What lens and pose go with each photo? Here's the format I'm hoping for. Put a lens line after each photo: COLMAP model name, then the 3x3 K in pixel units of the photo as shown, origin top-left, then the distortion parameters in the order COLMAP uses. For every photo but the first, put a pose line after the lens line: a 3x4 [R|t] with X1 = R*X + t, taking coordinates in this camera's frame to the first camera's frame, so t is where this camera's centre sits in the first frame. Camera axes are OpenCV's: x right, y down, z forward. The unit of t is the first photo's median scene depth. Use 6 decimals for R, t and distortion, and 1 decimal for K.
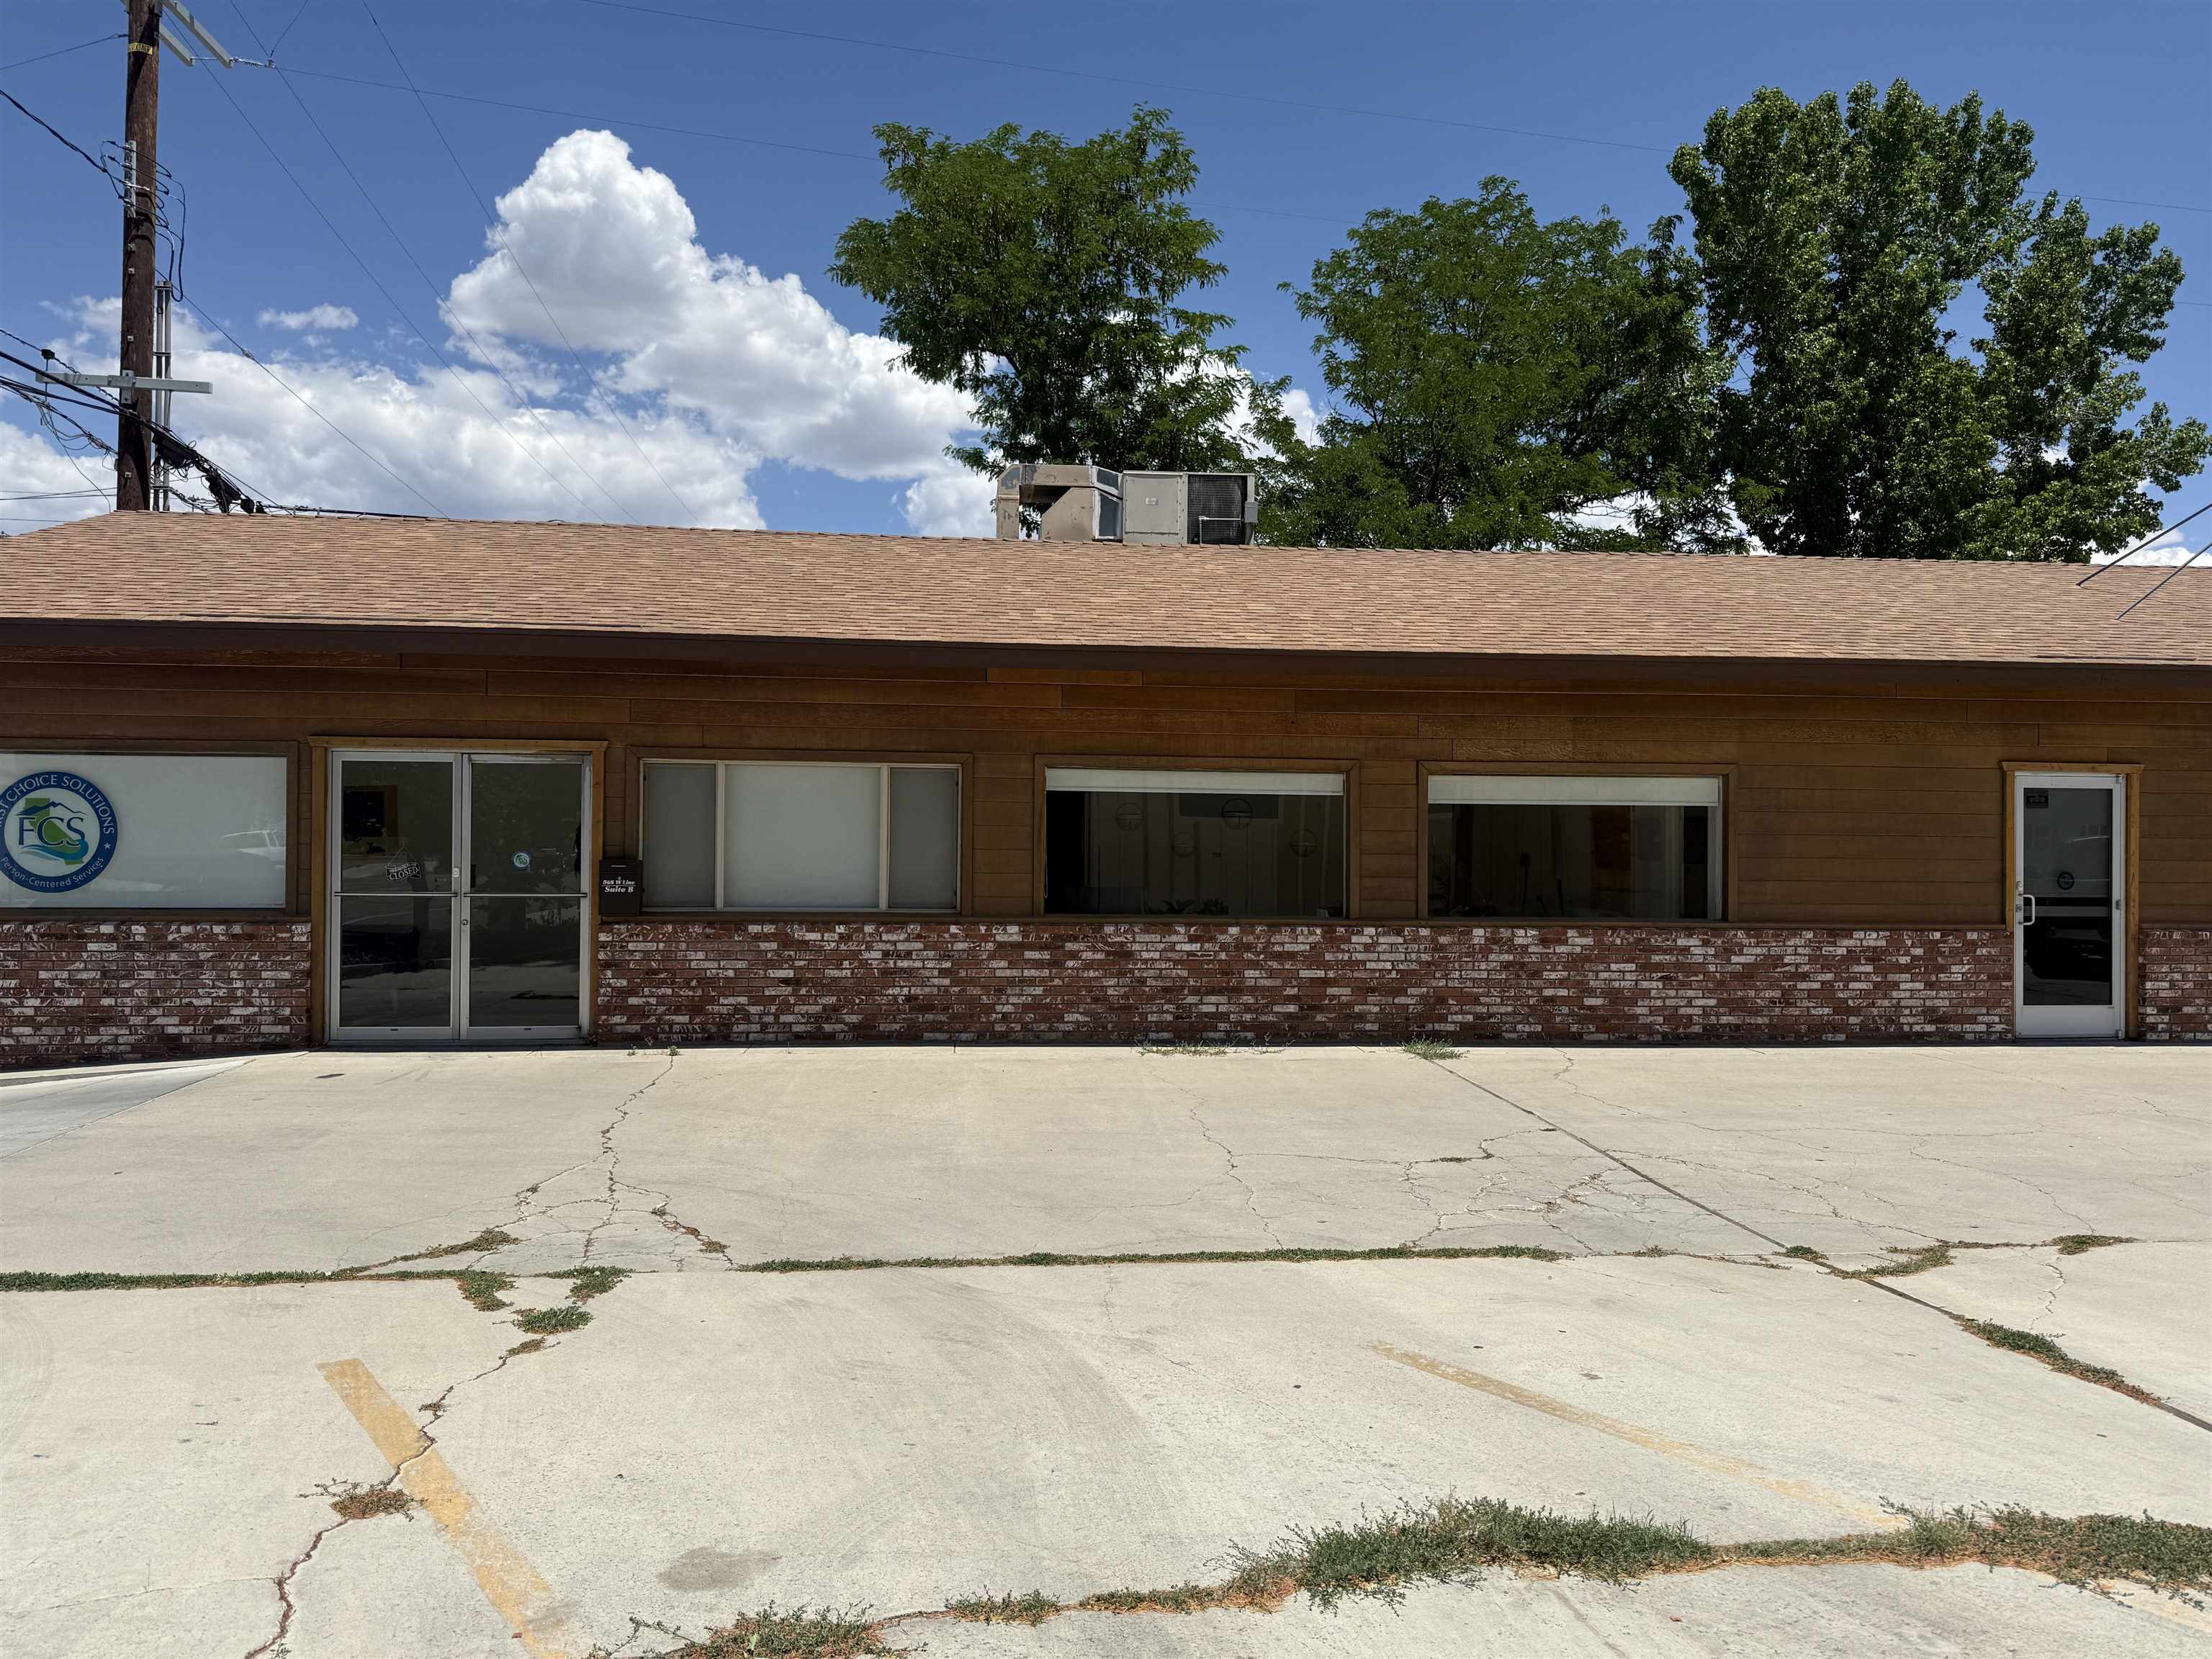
lens RADIAL K [[1597.1, 0, 1100.8], [0, 1597.1, 828.4], [0, 0, 1]] dist [0.038749, -0.052531]
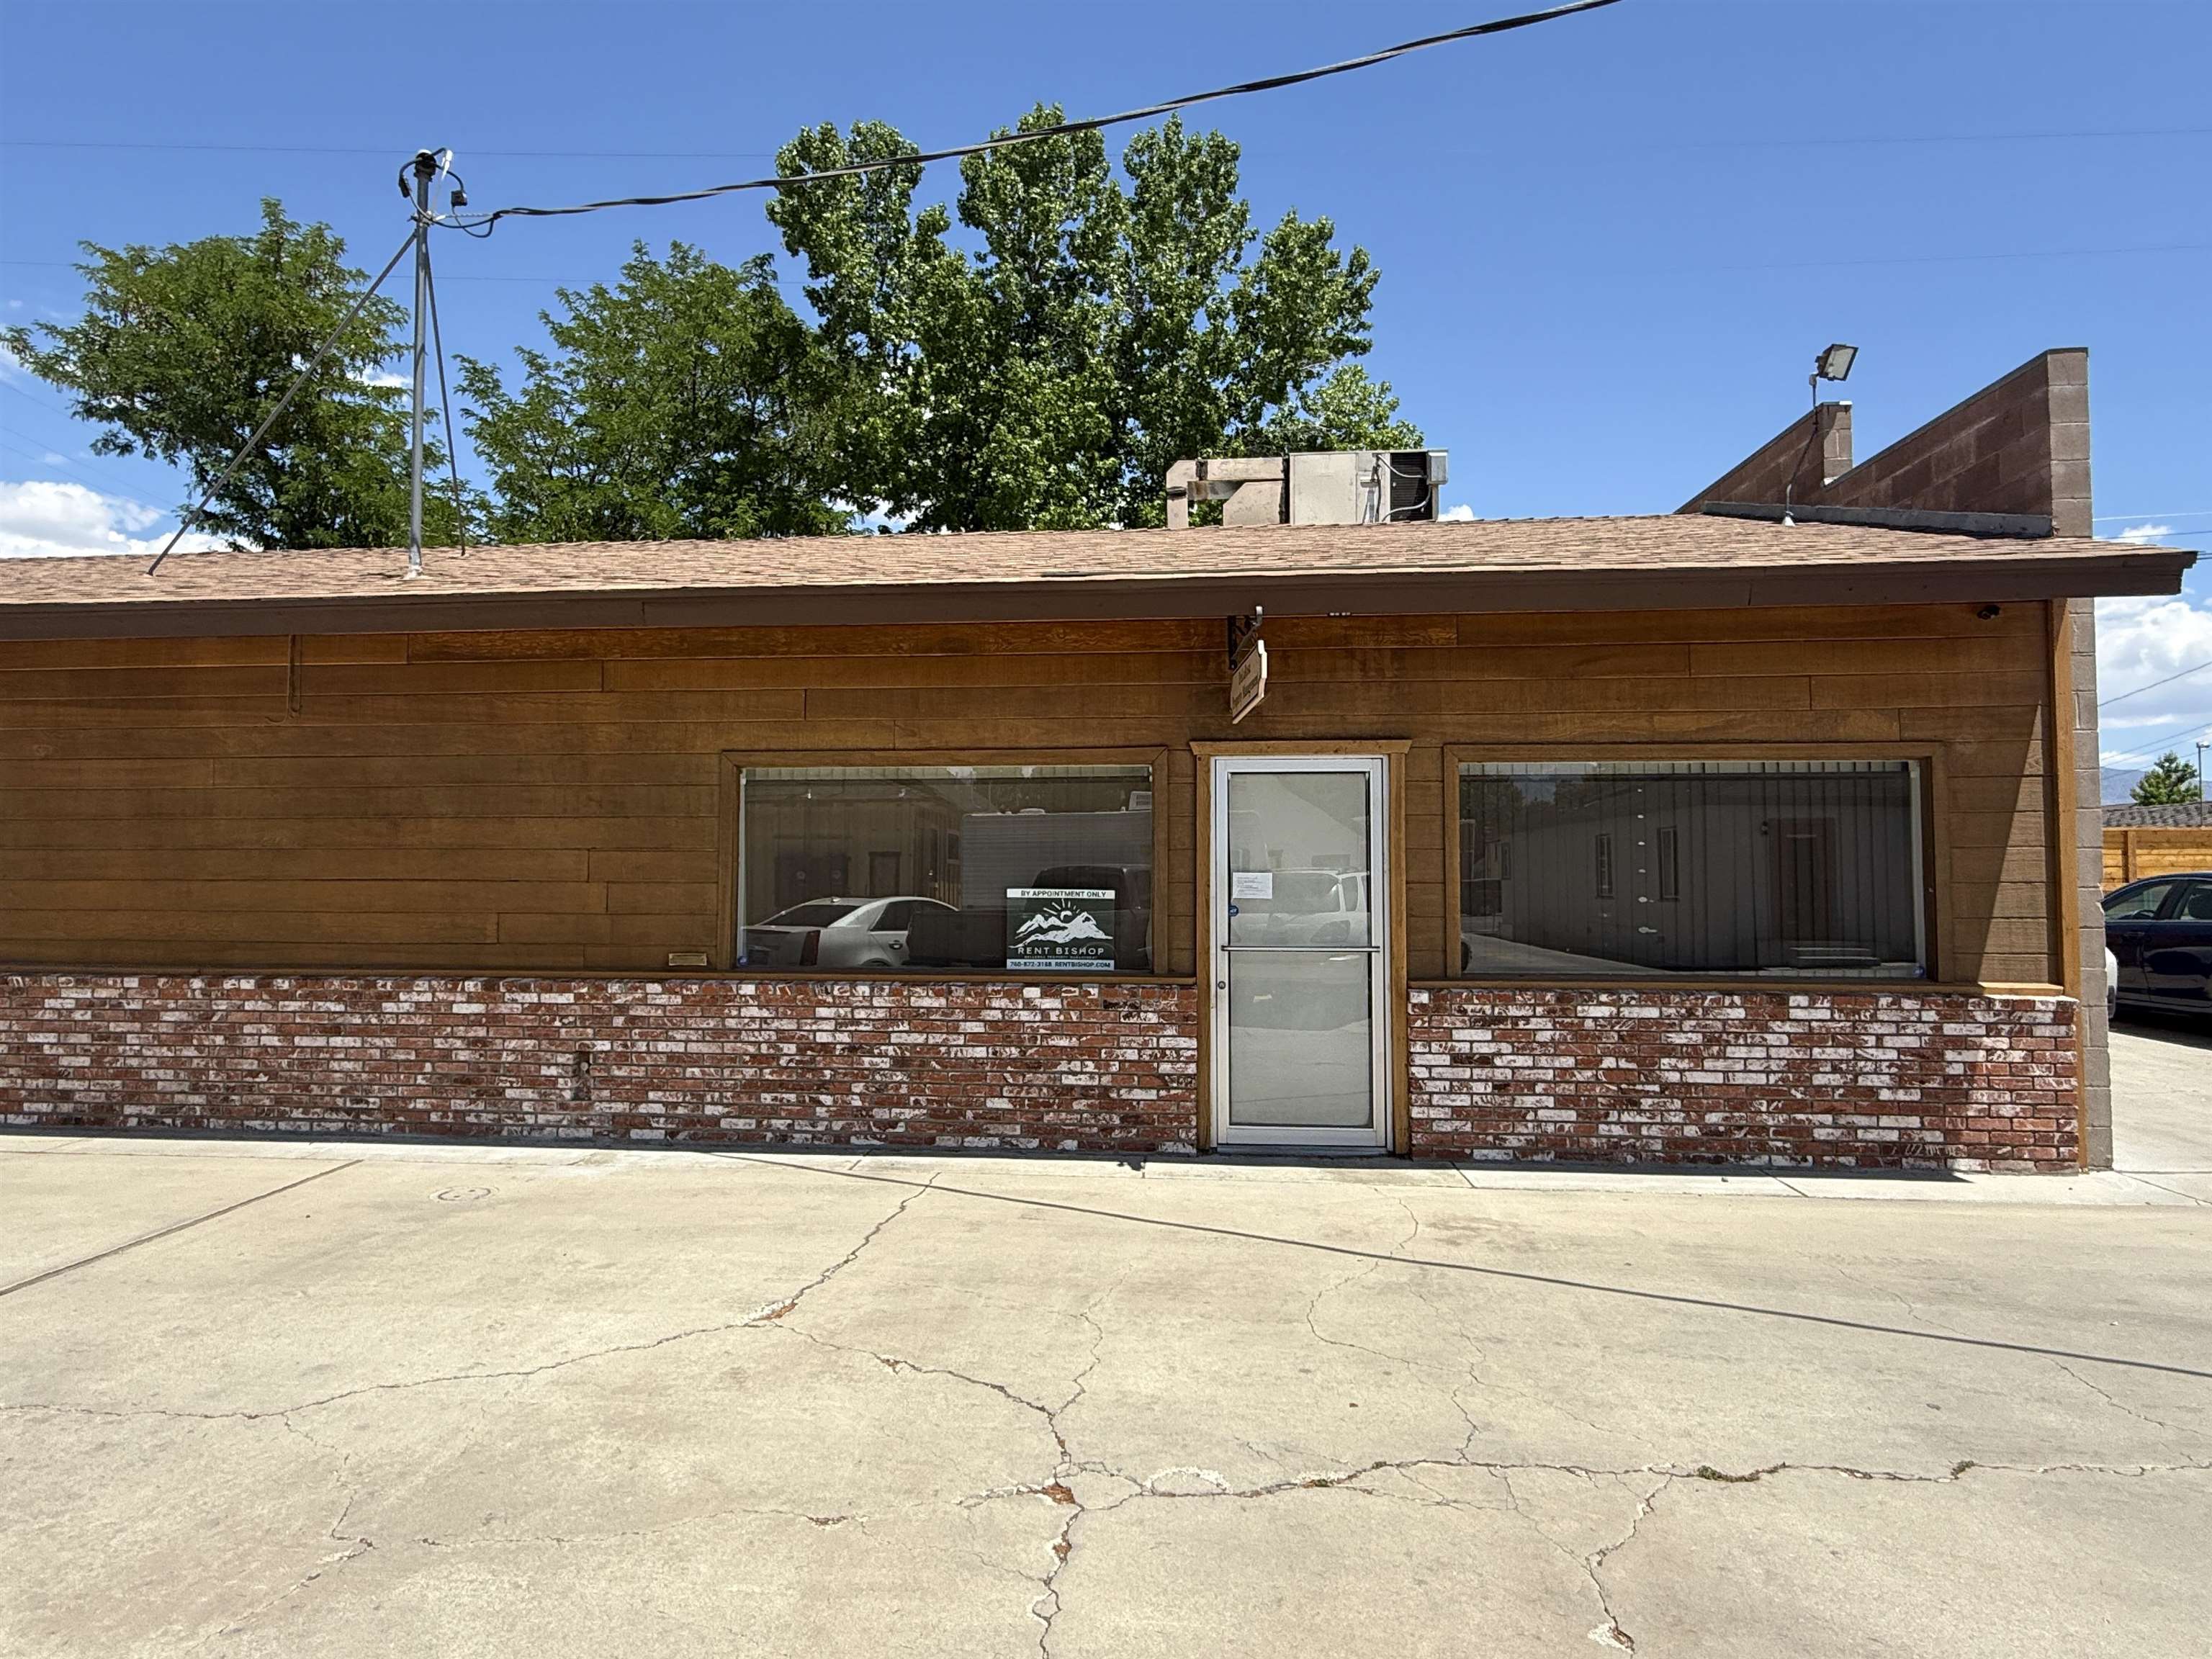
lens RADIAL K [[1239.0, 0, 1020.8], [0, 1239.0, 827.3], [0, 0, 1]] dist [-0.011108, 0.010751]
pose [[0.980101, -0.013764, -0.198022, 1.294512], [0.005532, 0.999100, -0.042063, 0.023375], [0.198423, 0.040131, 0.979295, 0.554129]]
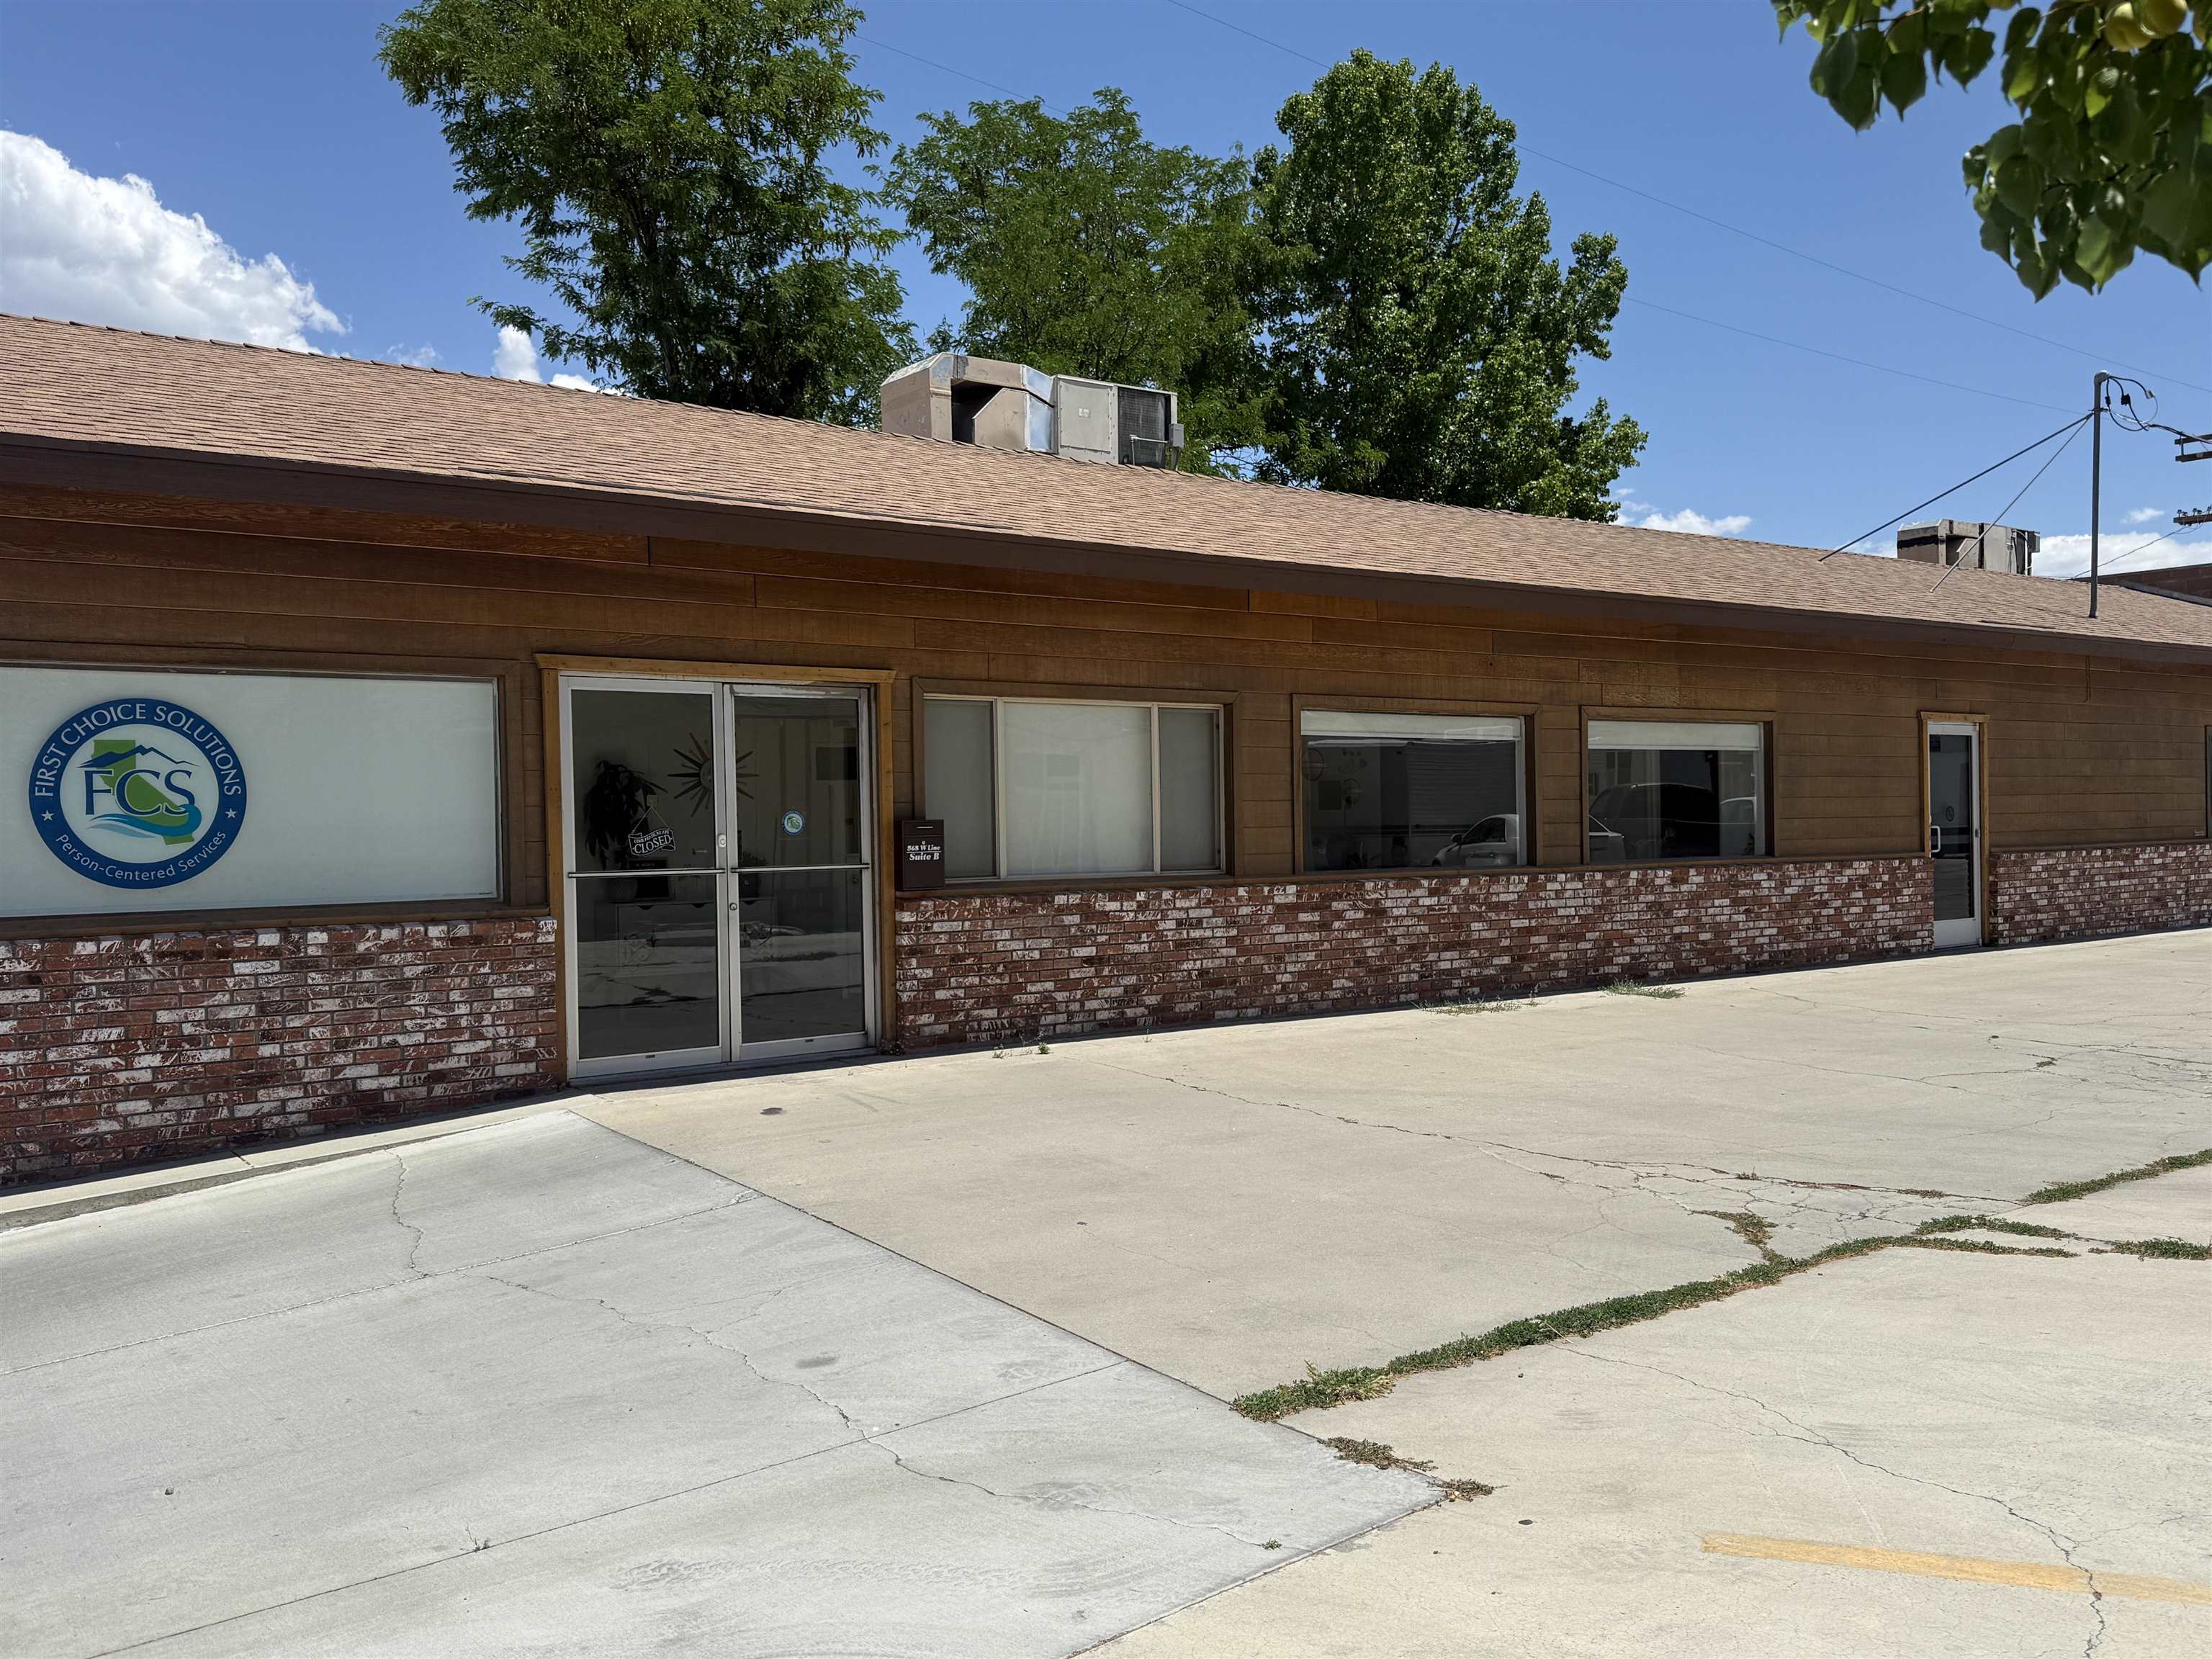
lens RADIAL K [[1834.2, 0, 1111.6], [0, 1834.2, 819.1], [0, 0, 1]] dist [0.040128, -0.053124]
pose [[0.859161, -0.021349, 0.511260, -0.642939], [0.016514, 0.999766, 0.013998, 0.007742], [-0.511439, -0.003583, 0.859312, 0.160205]]
